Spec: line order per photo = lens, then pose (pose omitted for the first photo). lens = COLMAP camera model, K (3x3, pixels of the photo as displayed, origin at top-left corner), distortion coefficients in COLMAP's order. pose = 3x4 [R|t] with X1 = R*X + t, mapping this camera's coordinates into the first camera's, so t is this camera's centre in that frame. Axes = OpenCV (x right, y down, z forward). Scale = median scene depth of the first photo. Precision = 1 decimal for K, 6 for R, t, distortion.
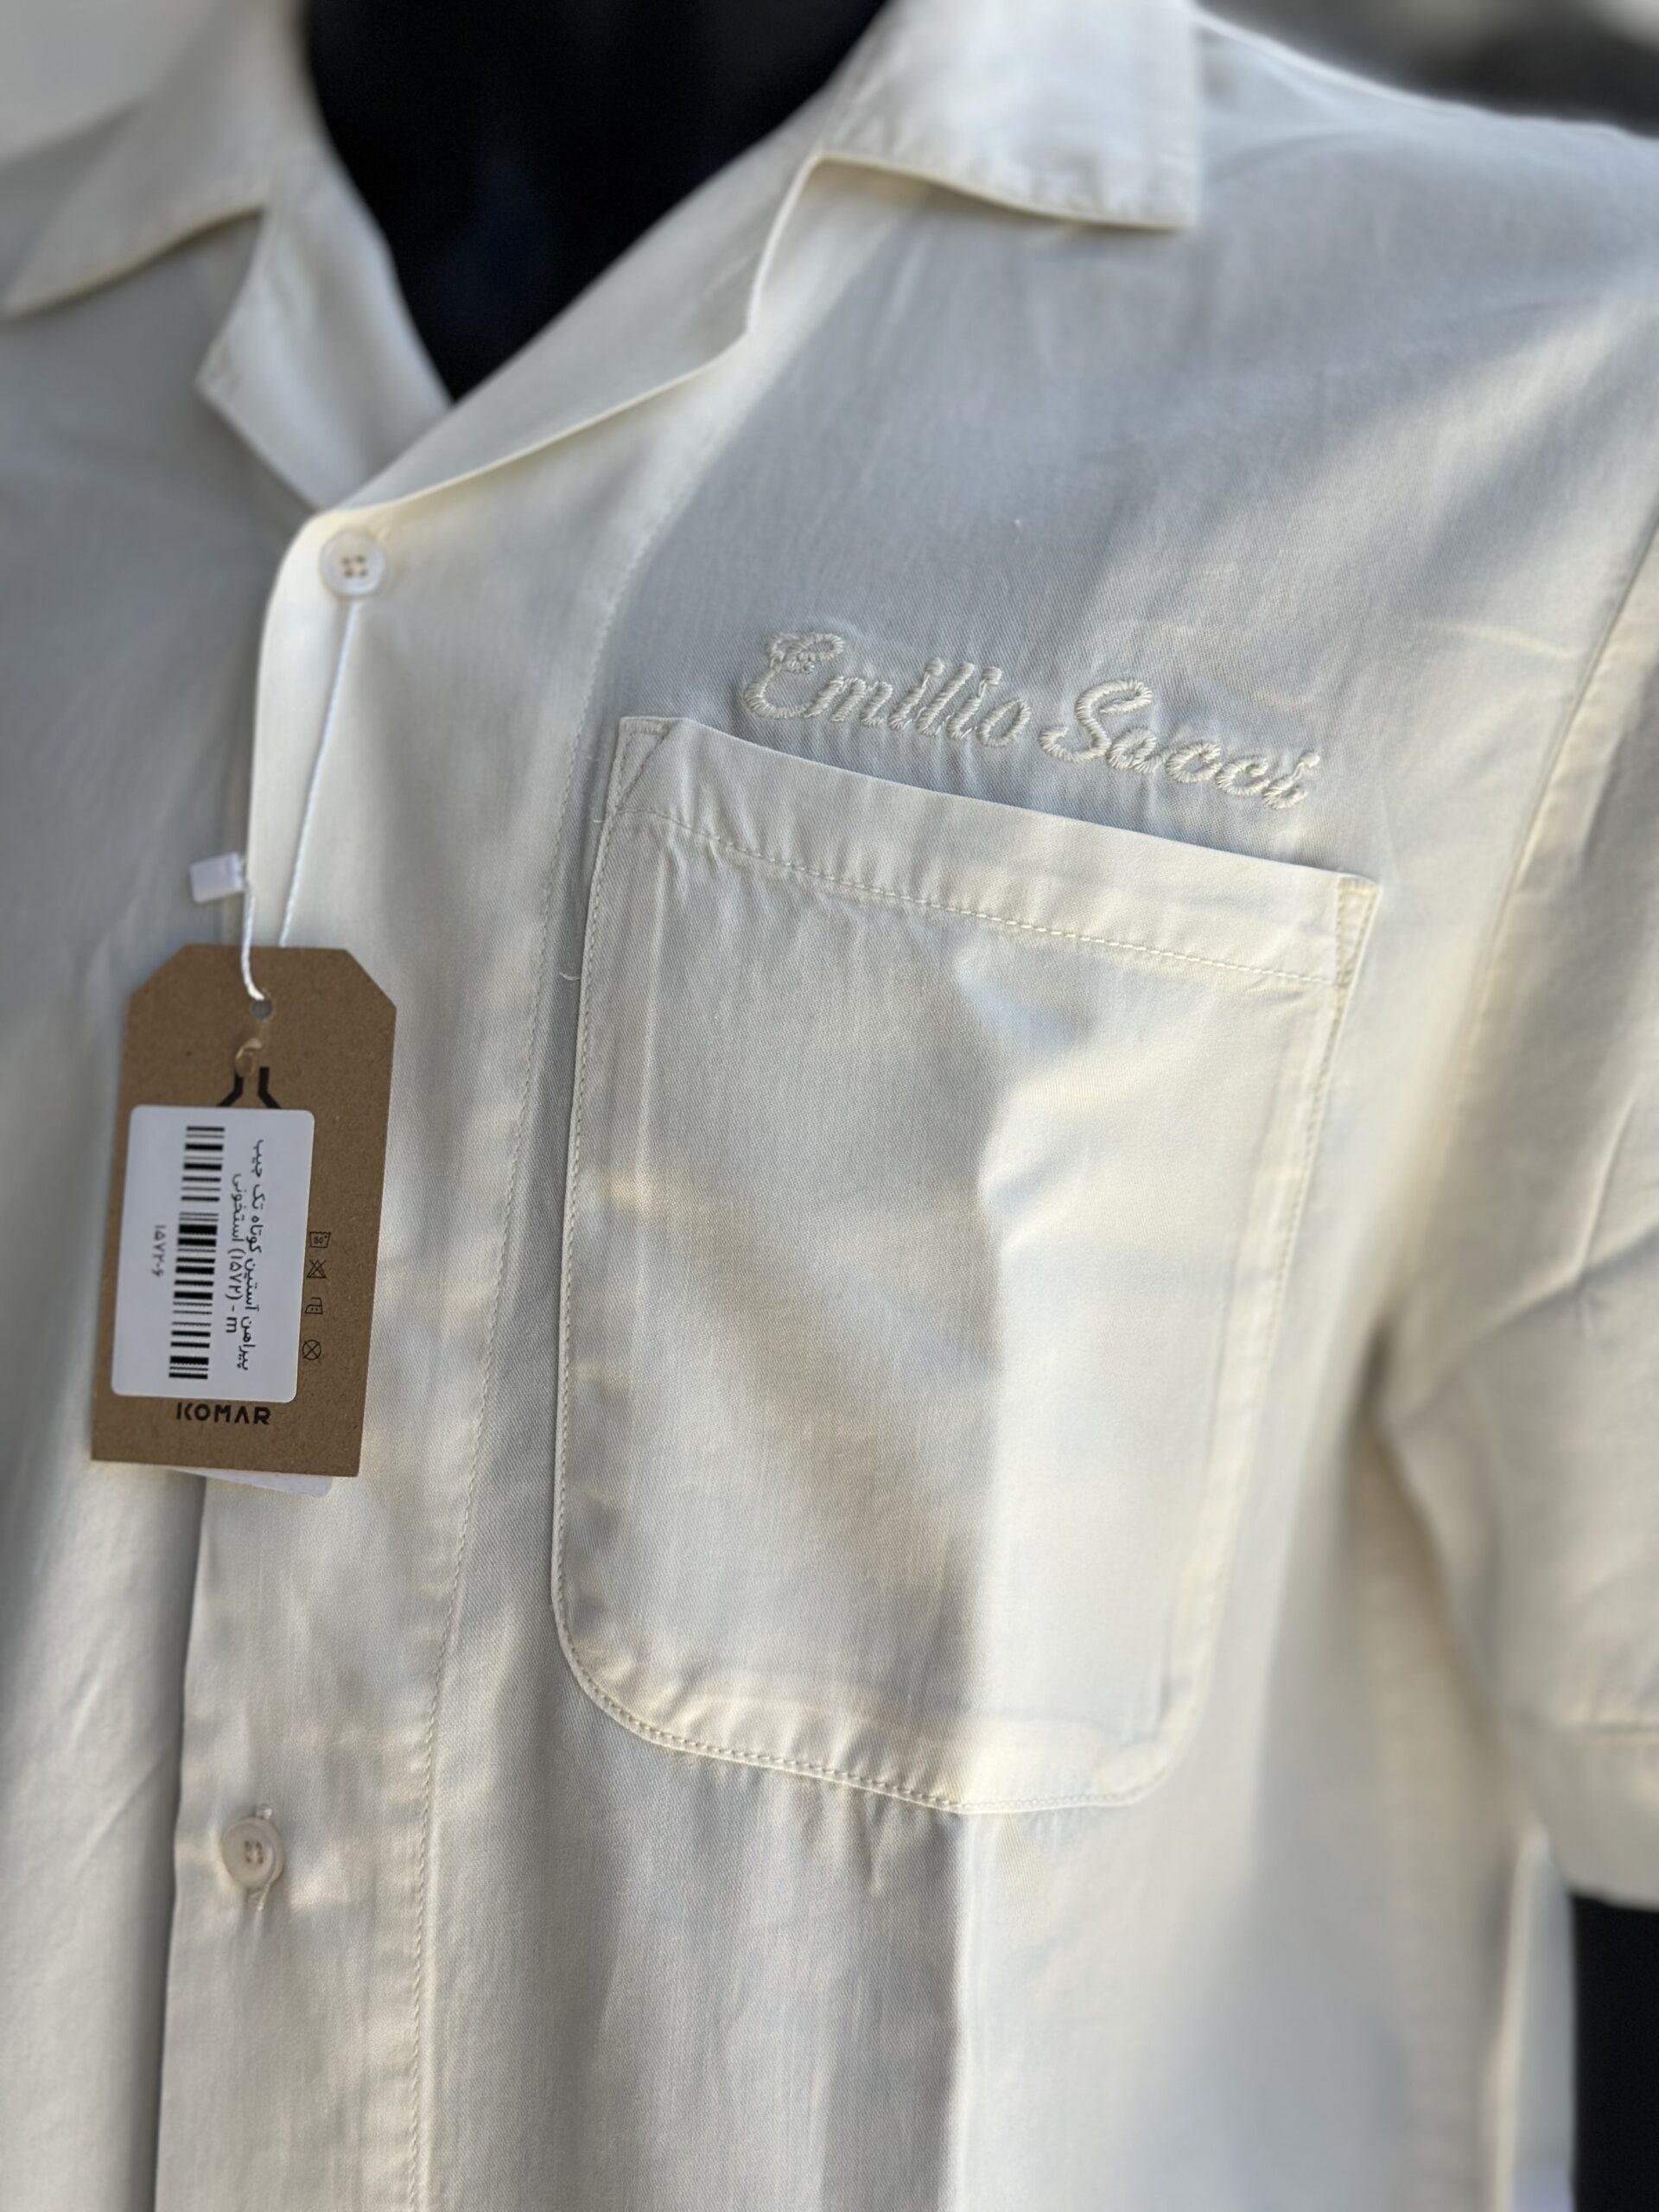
lens RADIAL K [[3112.7, 0, 829.5], [0, 3112.7, 1106.0], [0, 0, 1]] dist [0.183628, -0.370545]
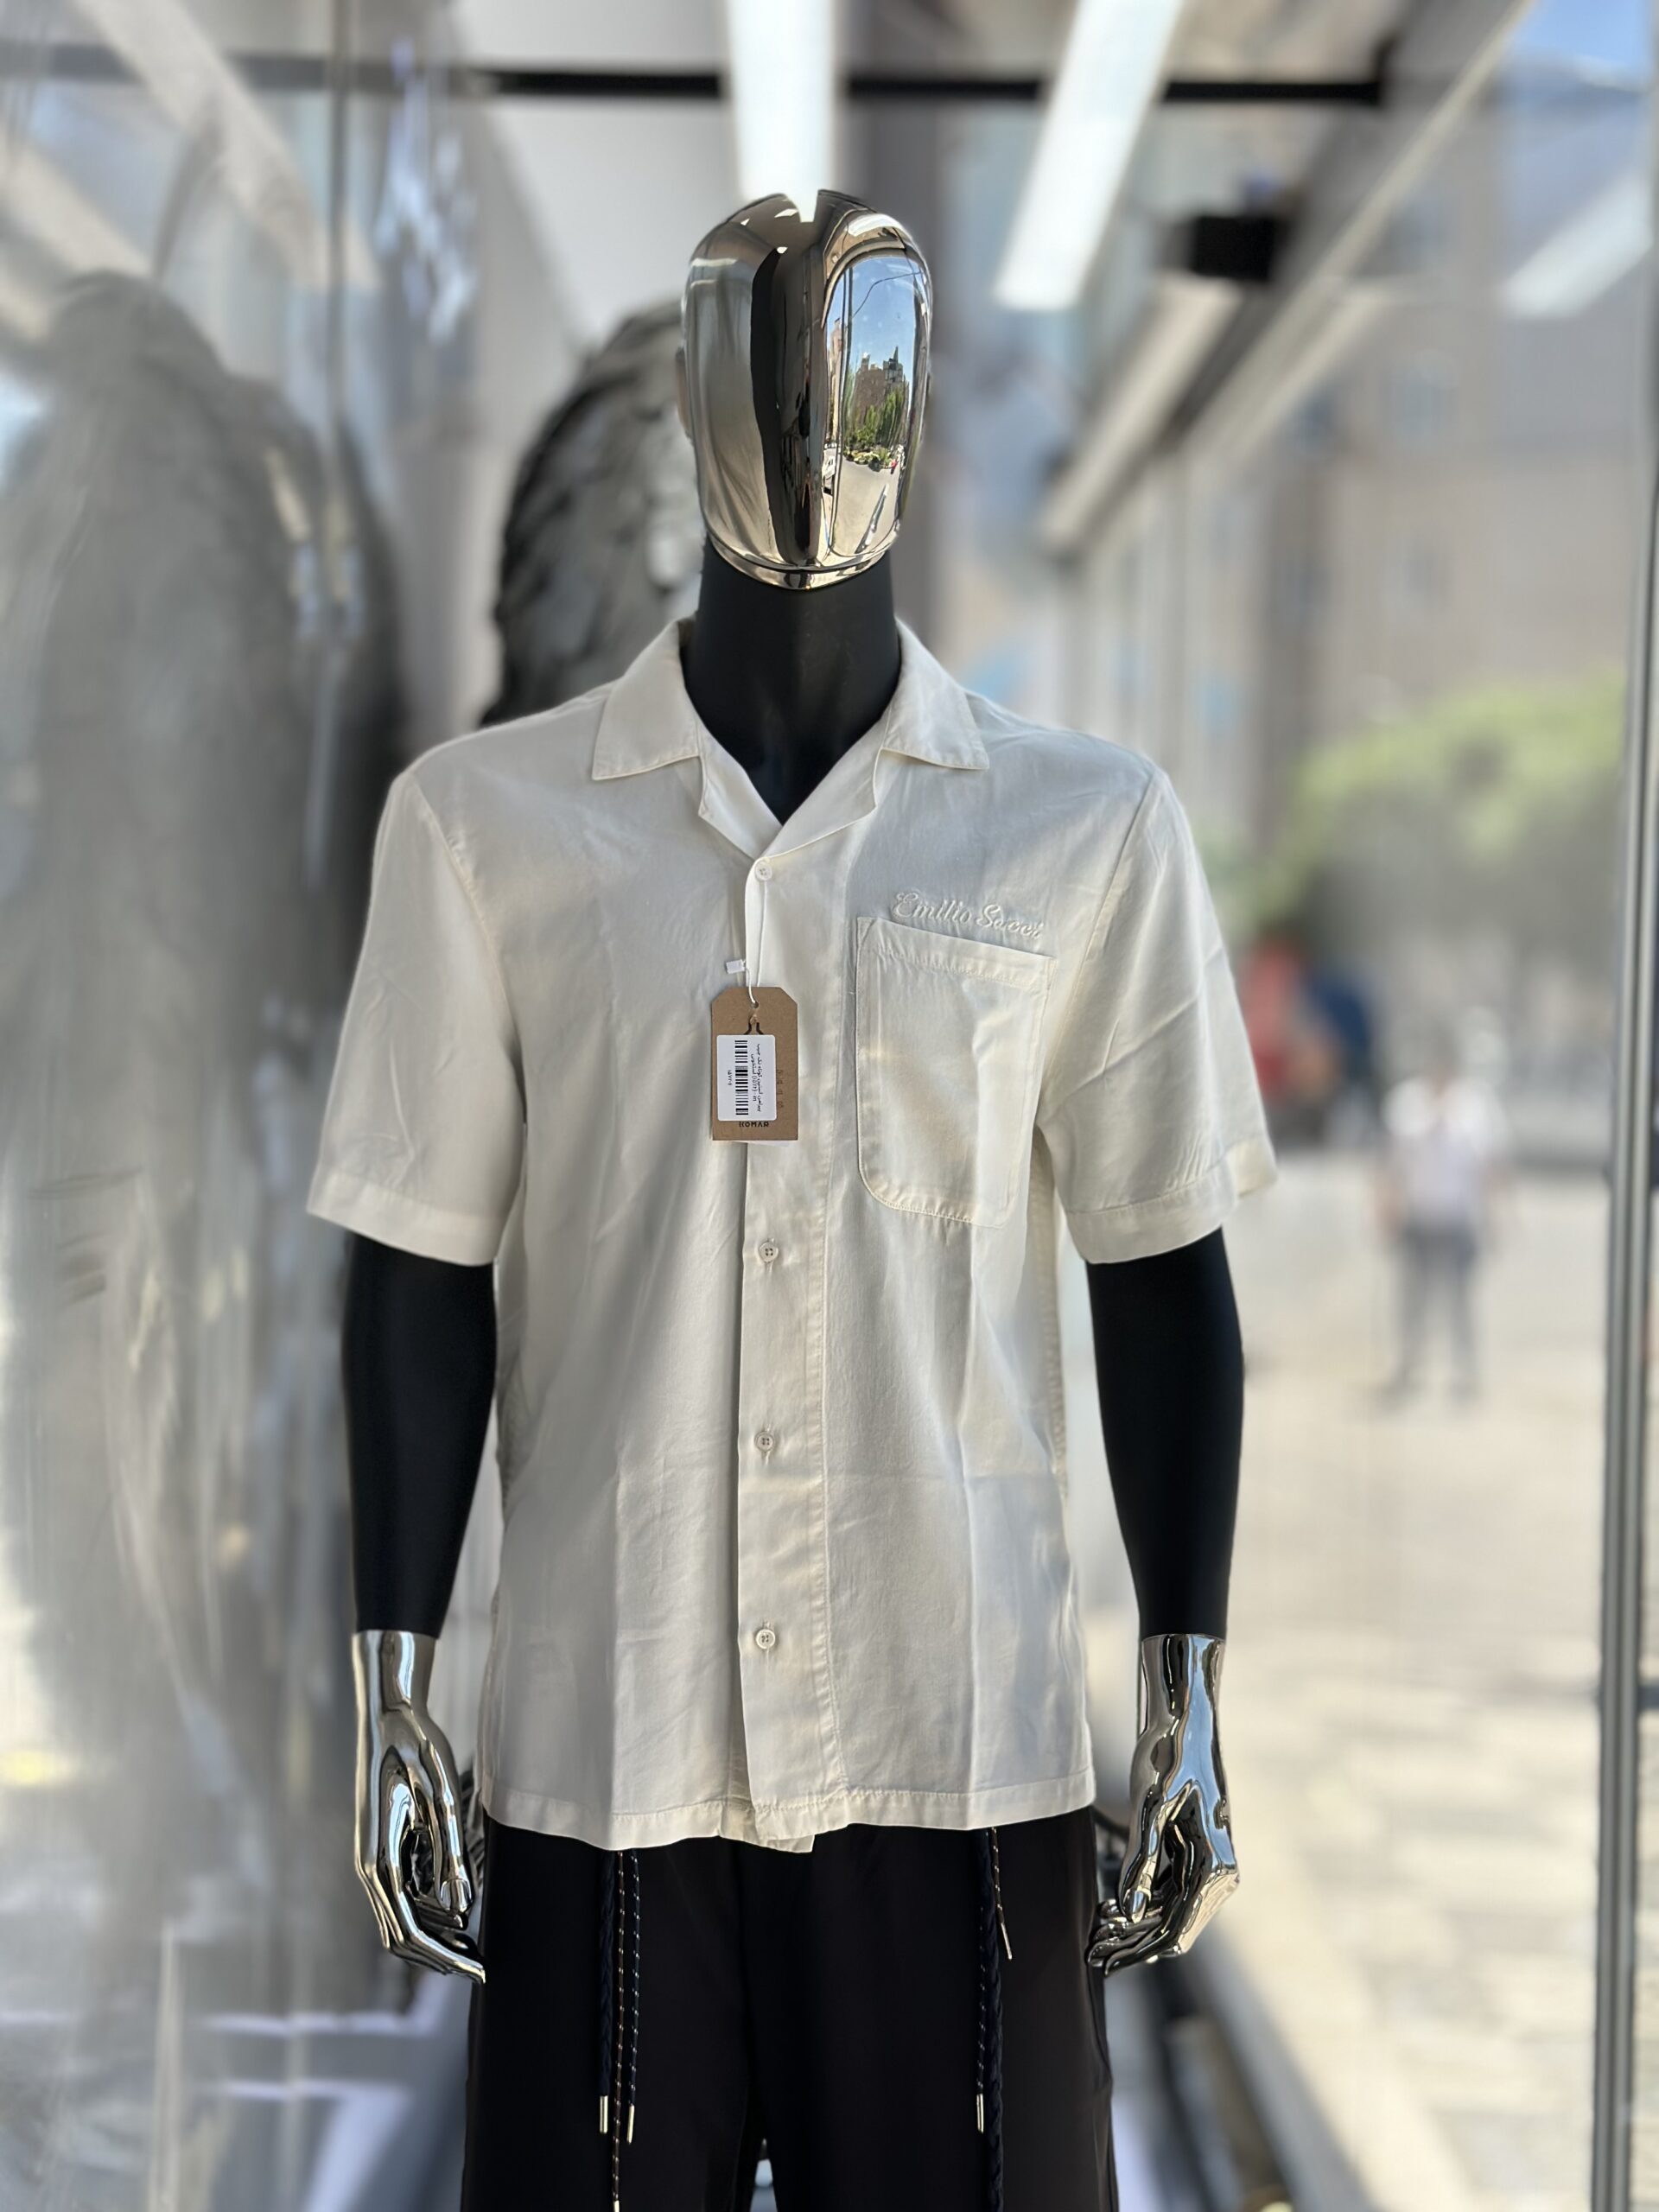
lens RADIAL K [[3112.7, 0, 829.5], [0, 3112.7, 1106.0], [0, 0, 1]] dist [0.183628, -0.370545]
pose [[0.931933, -0.041821, 0.360210, -1.341345], [0.044994, 0.998987, -0.000426, 0.083866], [-0.359827, 0.016605, 0.932871, -2.190990]]
